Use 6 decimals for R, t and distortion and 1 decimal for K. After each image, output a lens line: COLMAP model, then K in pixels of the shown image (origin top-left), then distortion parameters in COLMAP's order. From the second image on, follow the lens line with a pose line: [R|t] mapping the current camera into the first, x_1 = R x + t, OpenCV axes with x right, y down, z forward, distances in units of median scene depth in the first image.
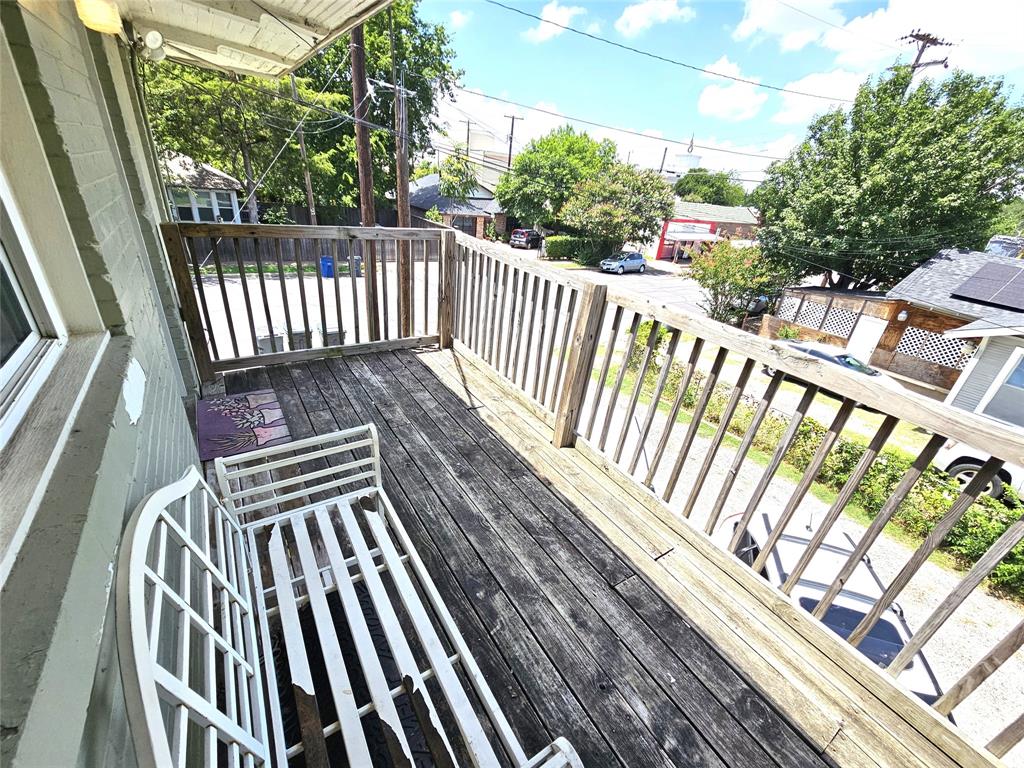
lens RADIAL K [[425.7, 0, 517.2], [0, 425.7, 393.1], [0, 0, 1]] dist [0.001175, -0.000249]
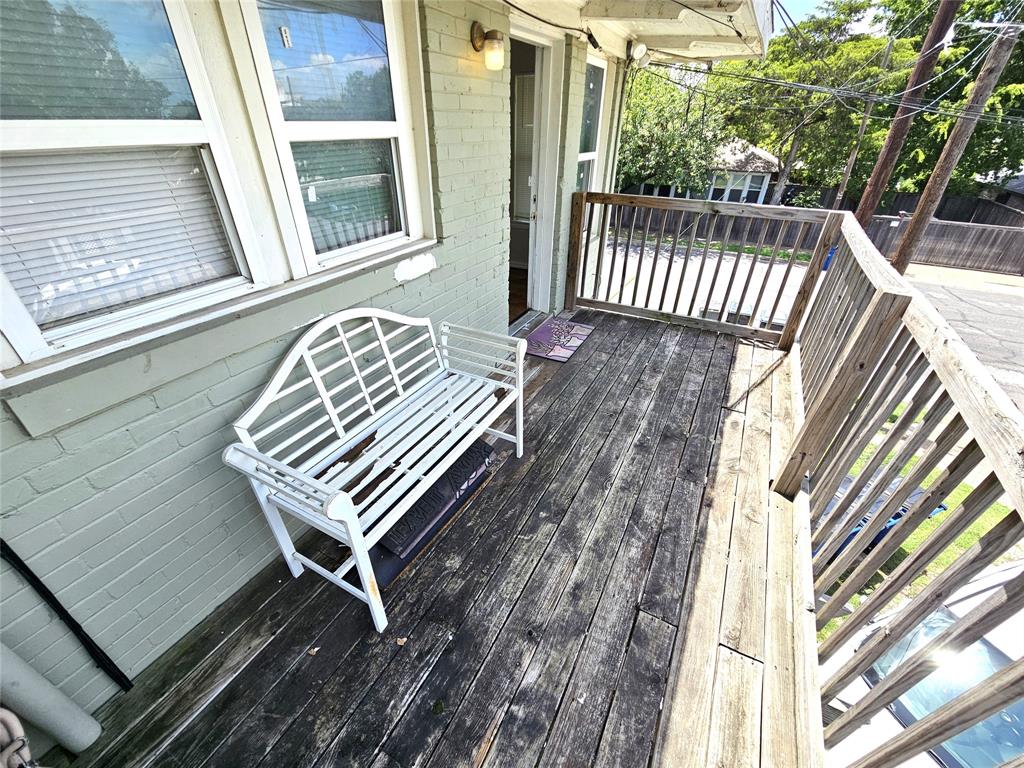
lens RADIAL K [[423.1, 0, 514.9], [0, 423.1, 388.2], [0, 0, 1]] dist [0.000720, -0.000465]
pose [[0.478489, 0.386369, -0.788522, 0.402702], [-0.366878, 0.903823, 0.220237, -0.037993], [0.797778, 0.183910, 0.574219, 0.134750]]
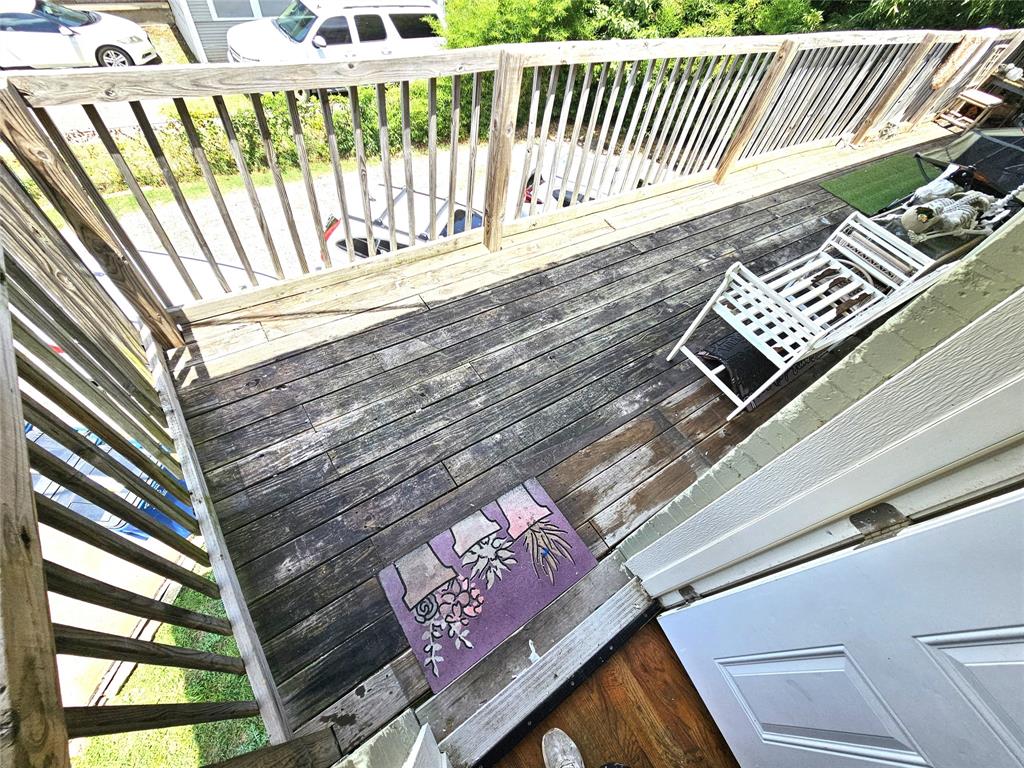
lens RADIAL K [[423.1, 0, 514.9], [0, 423.1, 388.2], [0, 0, 1]] dist [0.000720, -0.000465]
pose [[-0.002753, -0.866197, 0.499695, -0.688961], [0.316381, 0.473274, 0.822140, -0.528763], [-0.948628, 0.160357, 0.272745, 0.720941]]
